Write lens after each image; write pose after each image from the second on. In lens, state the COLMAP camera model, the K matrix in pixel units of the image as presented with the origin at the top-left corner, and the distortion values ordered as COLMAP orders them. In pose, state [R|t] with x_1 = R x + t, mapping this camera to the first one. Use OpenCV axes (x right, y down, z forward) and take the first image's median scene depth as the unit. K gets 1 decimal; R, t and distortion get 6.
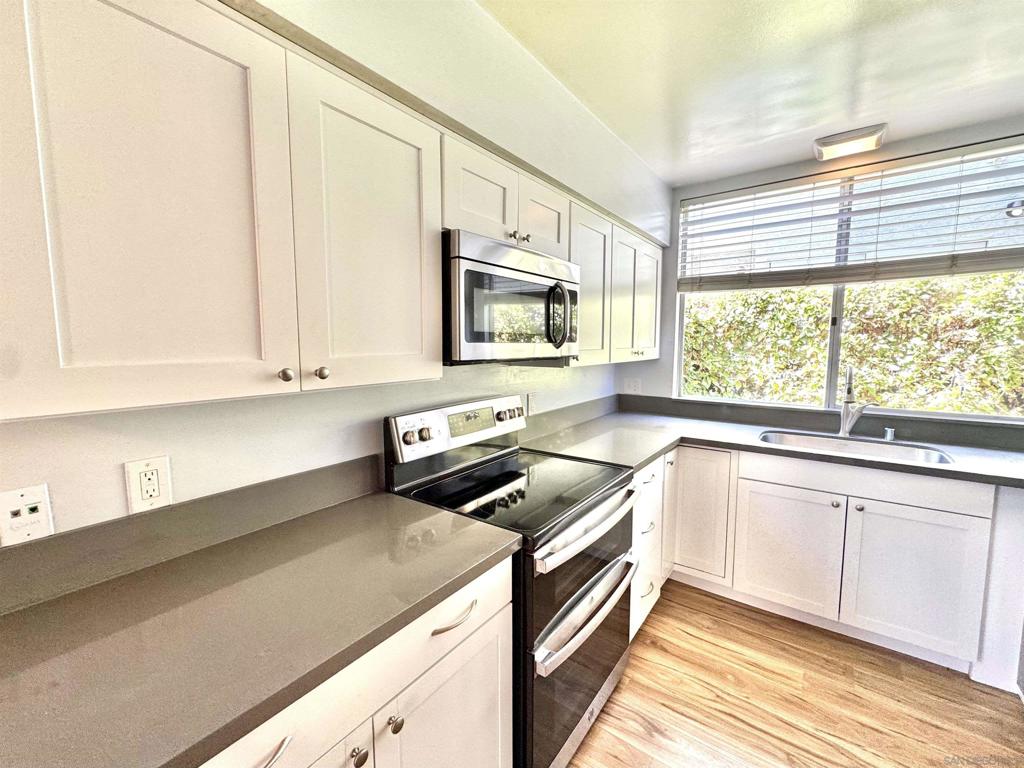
lens RADIAL K [[406.3, 0, 512.4], [0, 406.3, 393.8], [0, 0, 1]] dist [-0.004681, -0.001887]
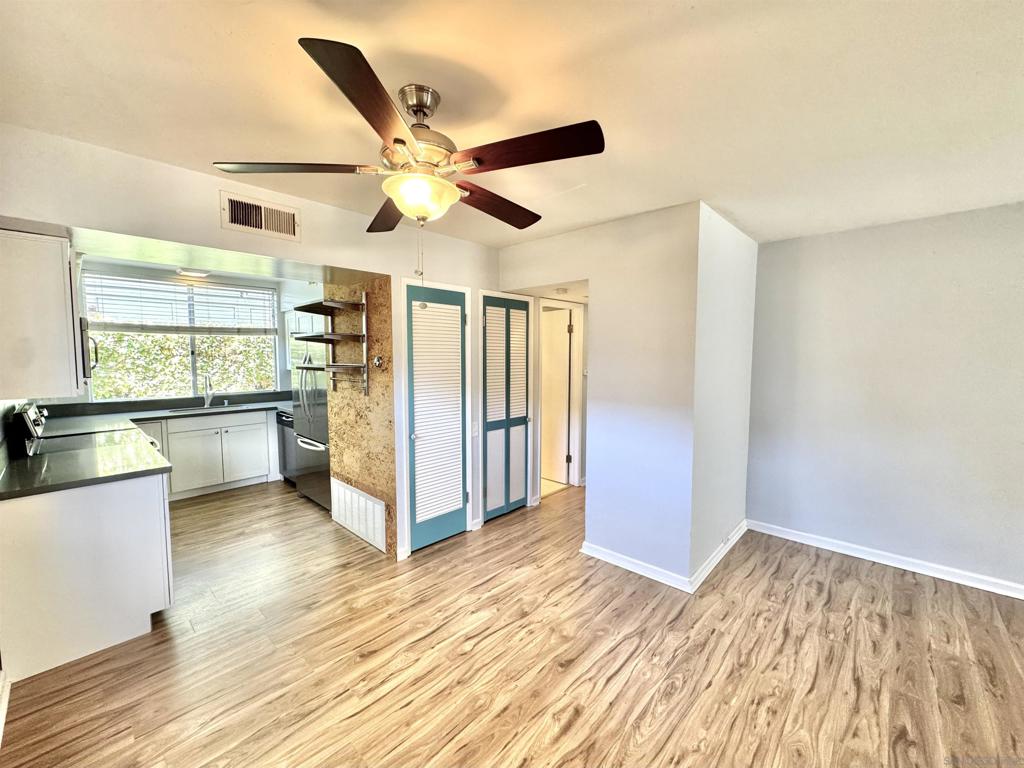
lens RADIAL K [[406.3, 0, 505.1], [0, 406.3, 380.5], [0, 0, 1]] dist [-0.004681, -0.001887]
pose [[0.097459, -0.058125, 0.993541, -0.794399], [0.126227, 0.990953, 0.045592, 0.047252], [-0.987202, 0.120969, 0.103914, -0.544885]]
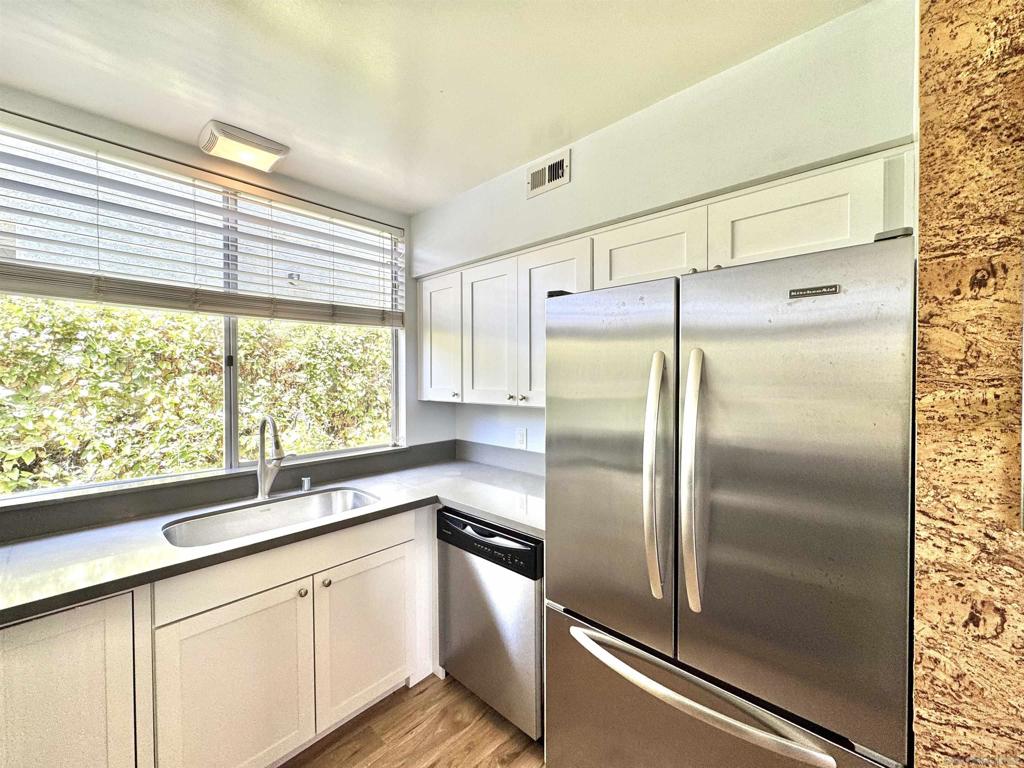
lens RADIAL K [[406.3, 0, 512.3], [0, 406.3, 380.6], [0, 0, 1]] dist [-0.004681, -0.001887]
pose [[0.092742, -0.001360, 0.995689, 0.033702], [0.130284, 0.991418, -0.010781, -0.041945], [-0.987130, 0.130722, 0.092123, 0.279321]]
